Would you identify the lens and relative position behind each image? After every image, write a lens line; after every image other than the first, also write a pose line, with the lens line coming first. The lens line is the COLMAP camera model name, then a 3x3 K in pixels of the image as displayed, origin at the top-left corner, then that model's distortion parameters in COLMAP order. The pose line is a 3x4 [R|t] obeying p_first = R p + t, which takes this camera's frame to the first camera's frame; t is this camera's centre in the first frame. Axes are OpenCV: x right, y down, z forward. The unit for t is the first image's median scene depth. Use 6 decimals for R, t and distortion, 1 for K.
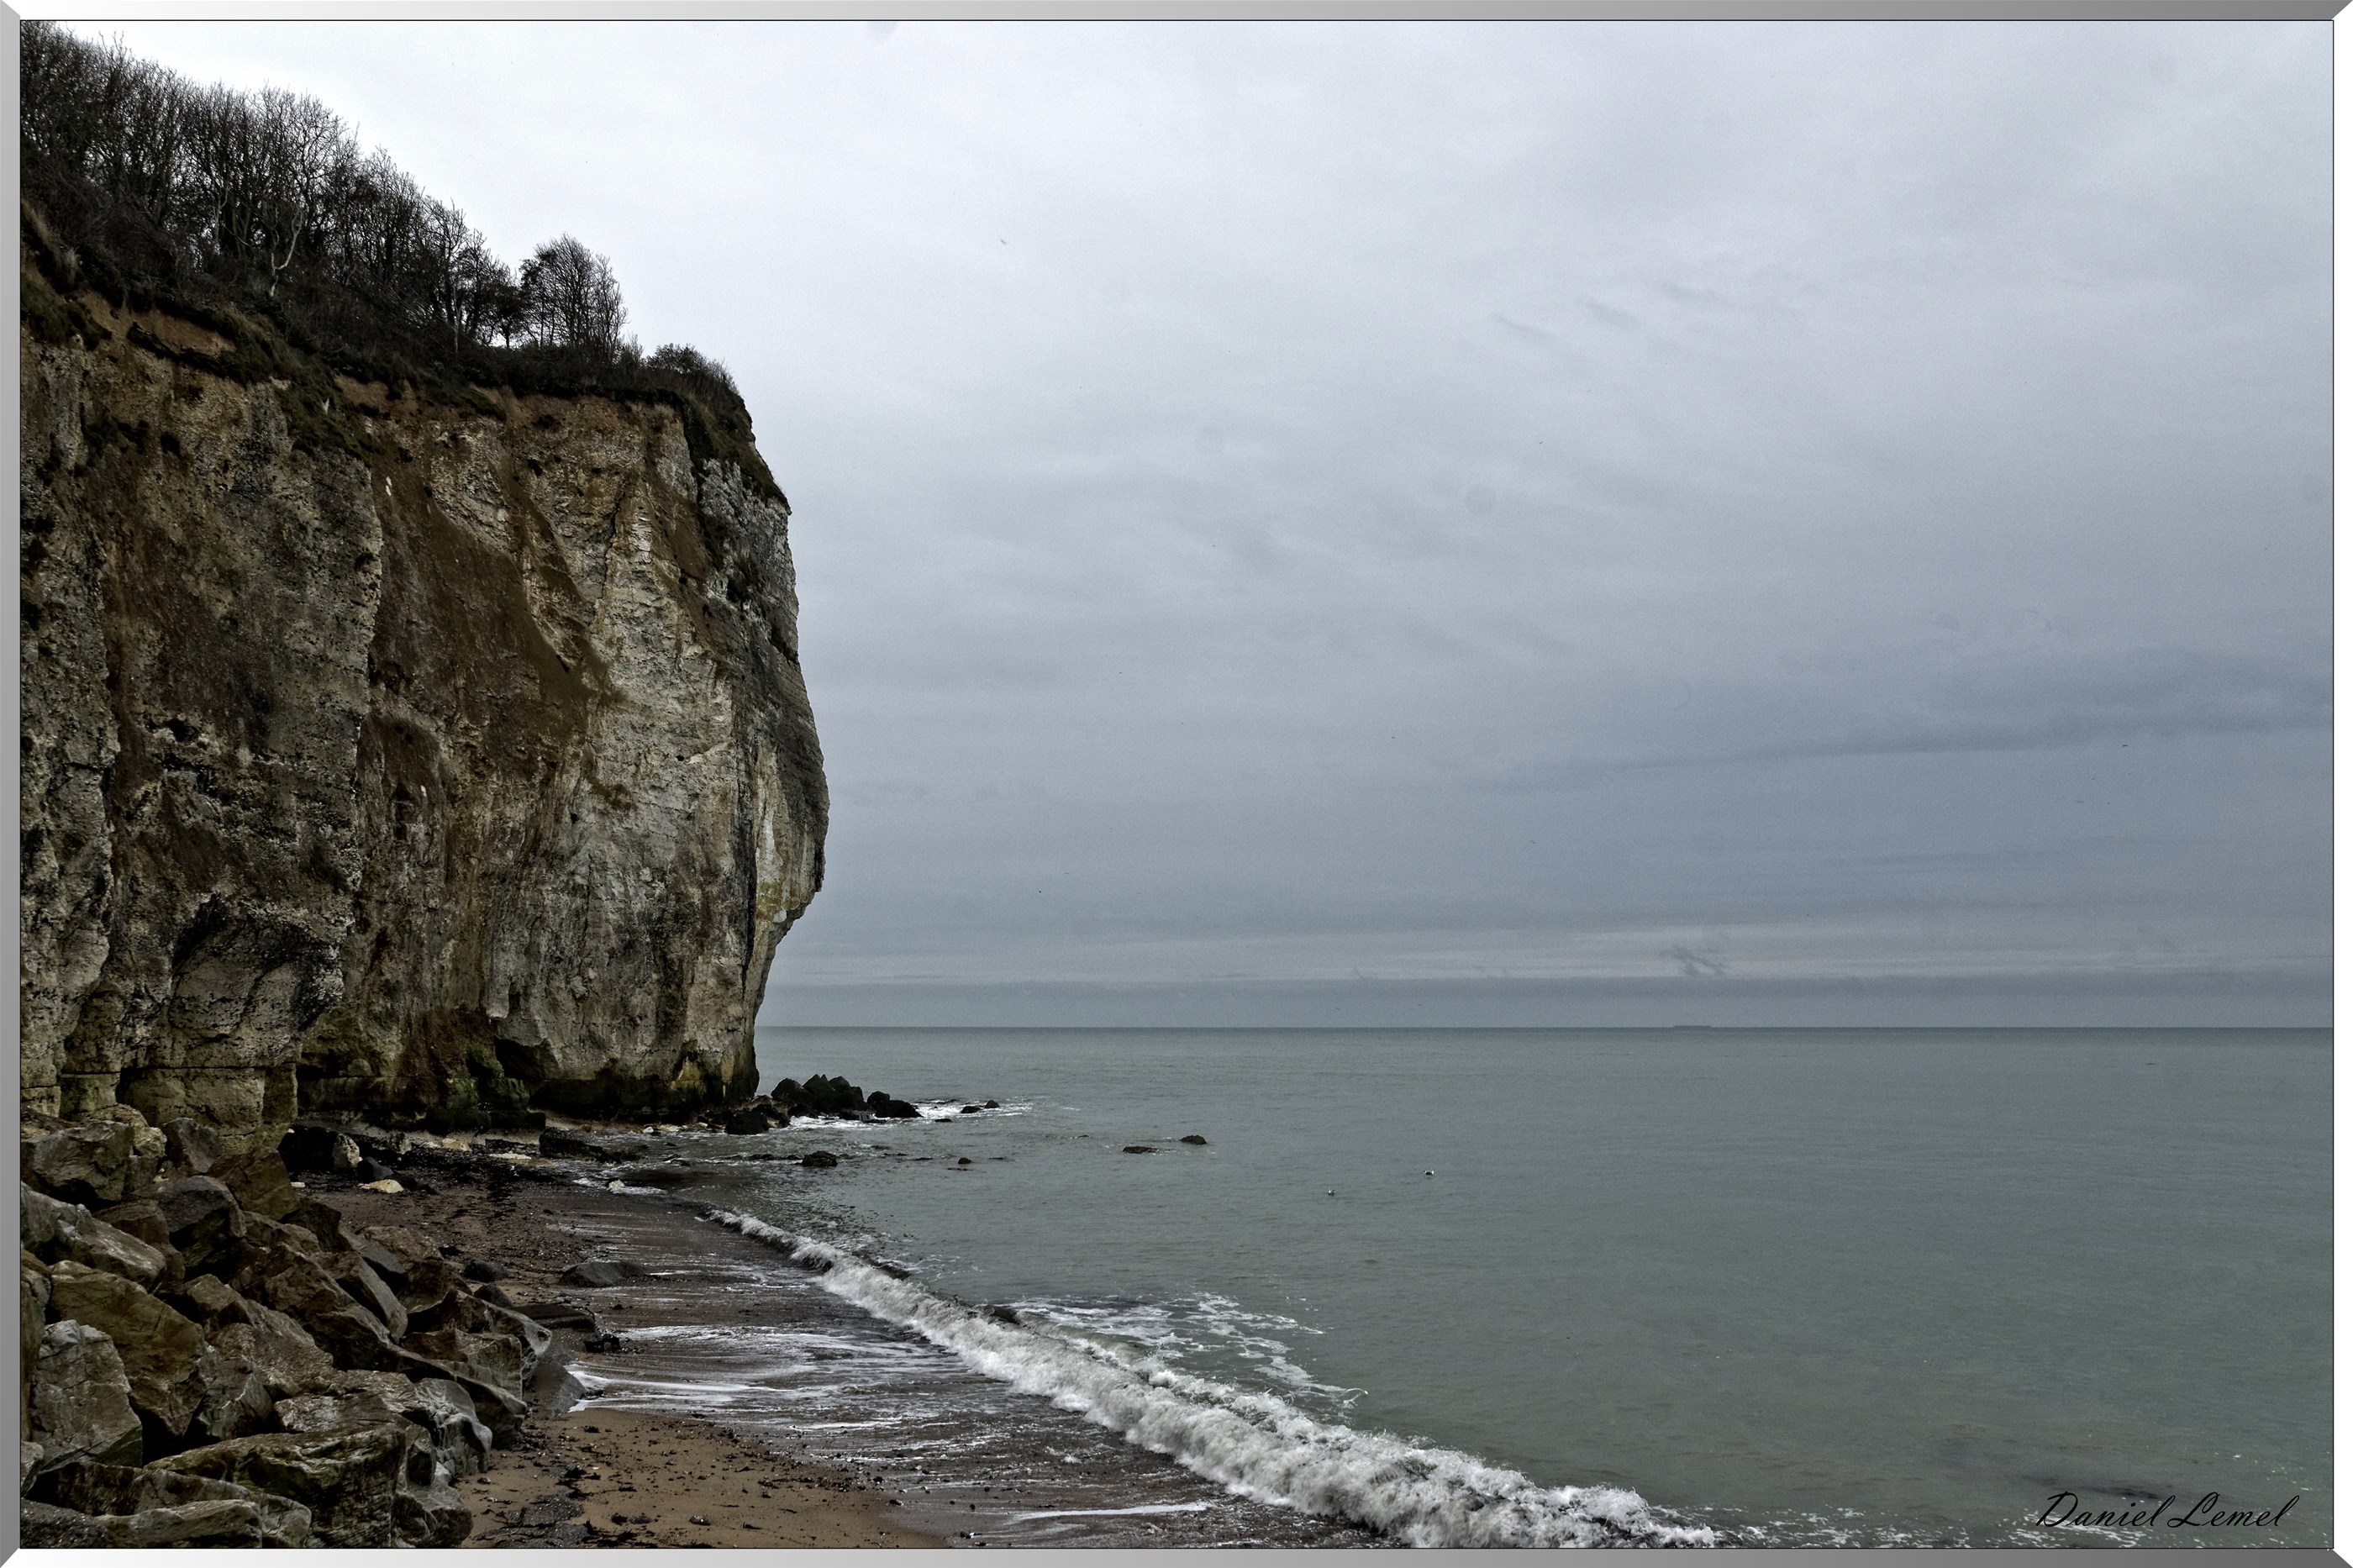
lens RADIAL K [[1776.9, 0, 1176.5], [0, 1776.9, 784.0], [0, 0, 1]] dist [0.043507, 0.000203]
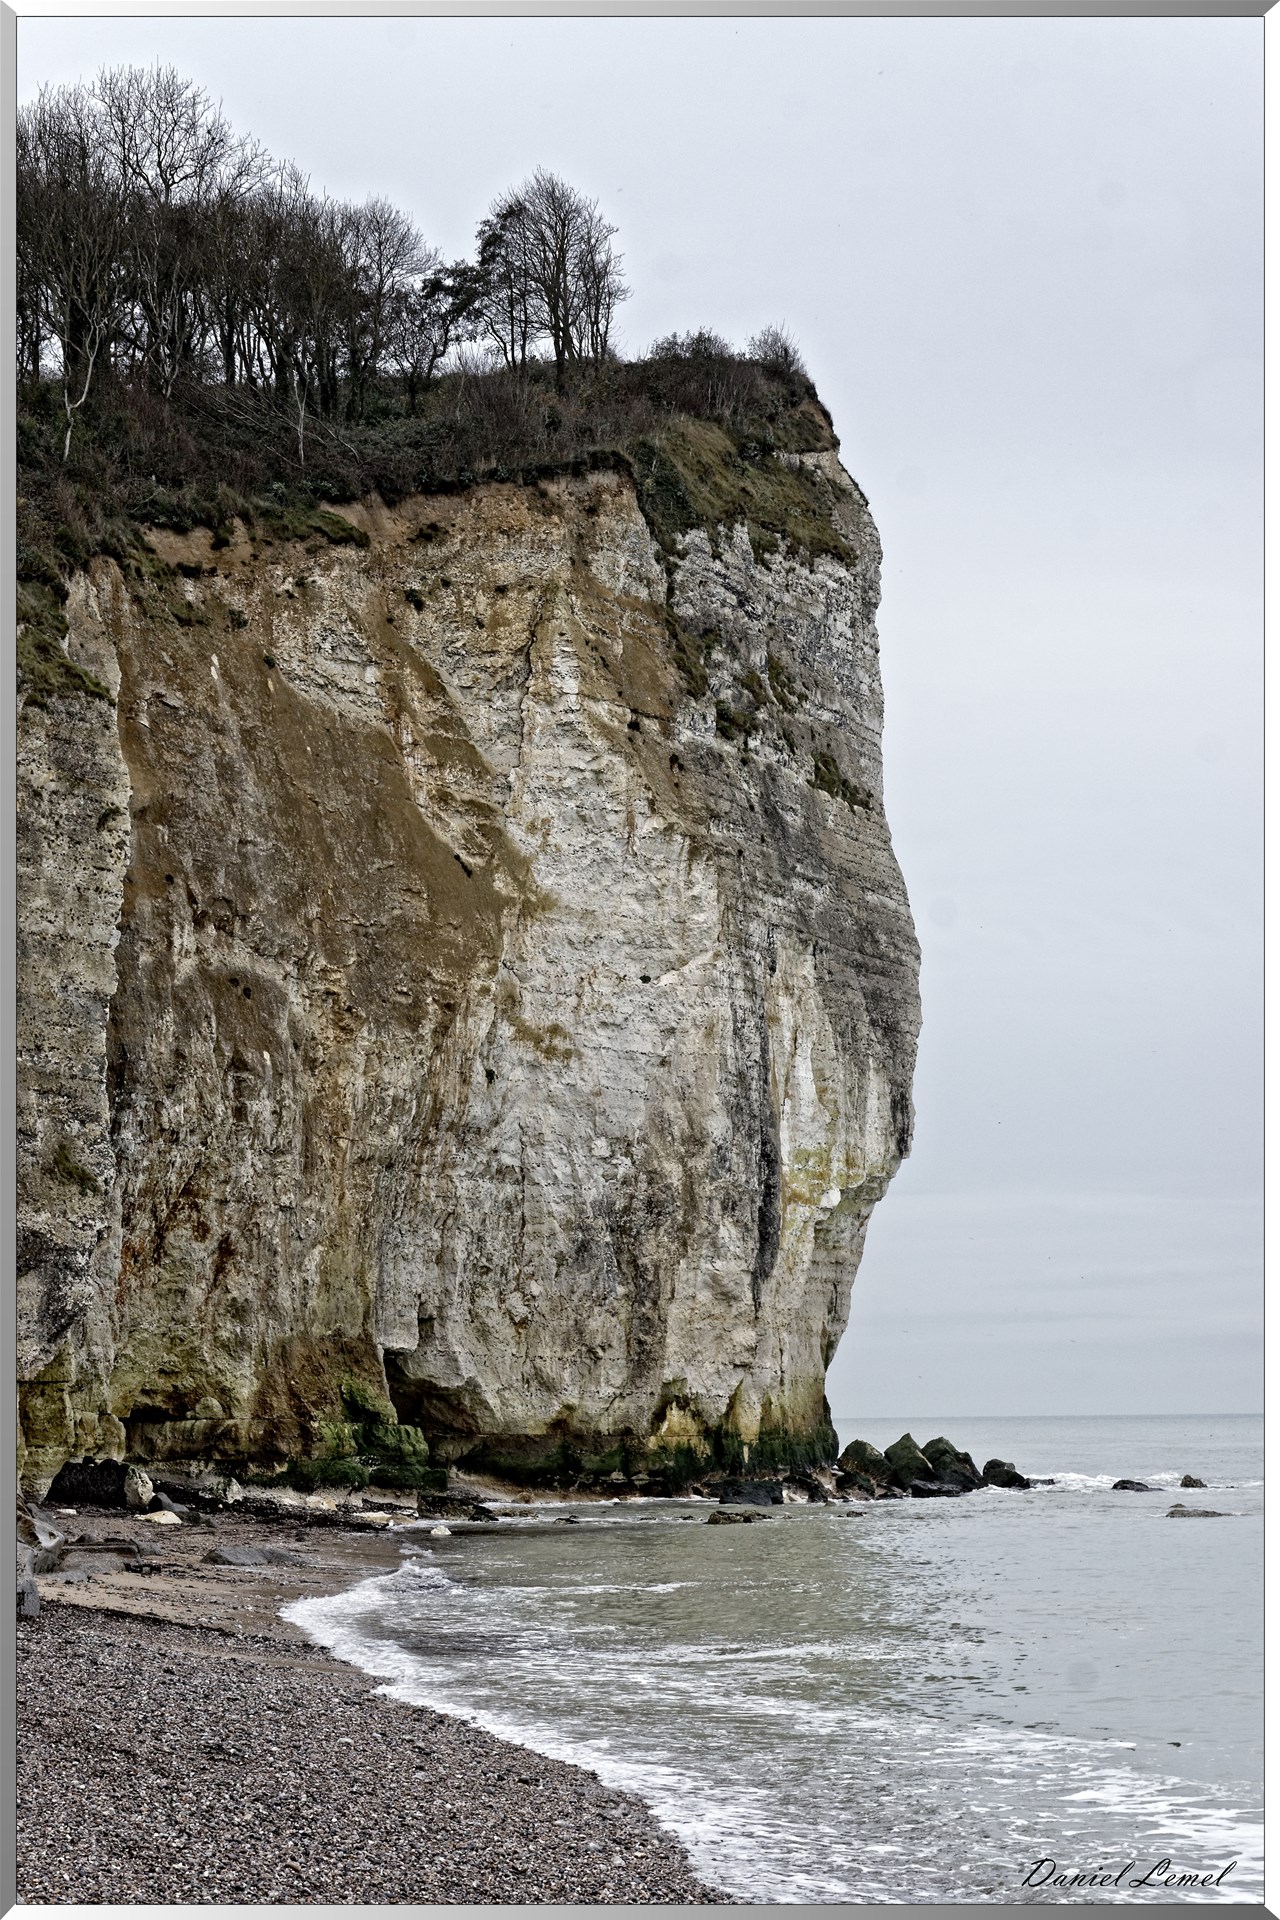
lens RADIAL K [[3509.4, 0, 640.0], [0, 3509.4, 960.0], [0, 0, 1]] dist [0.164052, -0.029489]
pose [[0.924136, -0.066326, -0.376262, 0.258624], [0.069375, 0.997576, -0.005458, -0.015793], [0.375712, -0.021059, 0.926497, -0.302564]]
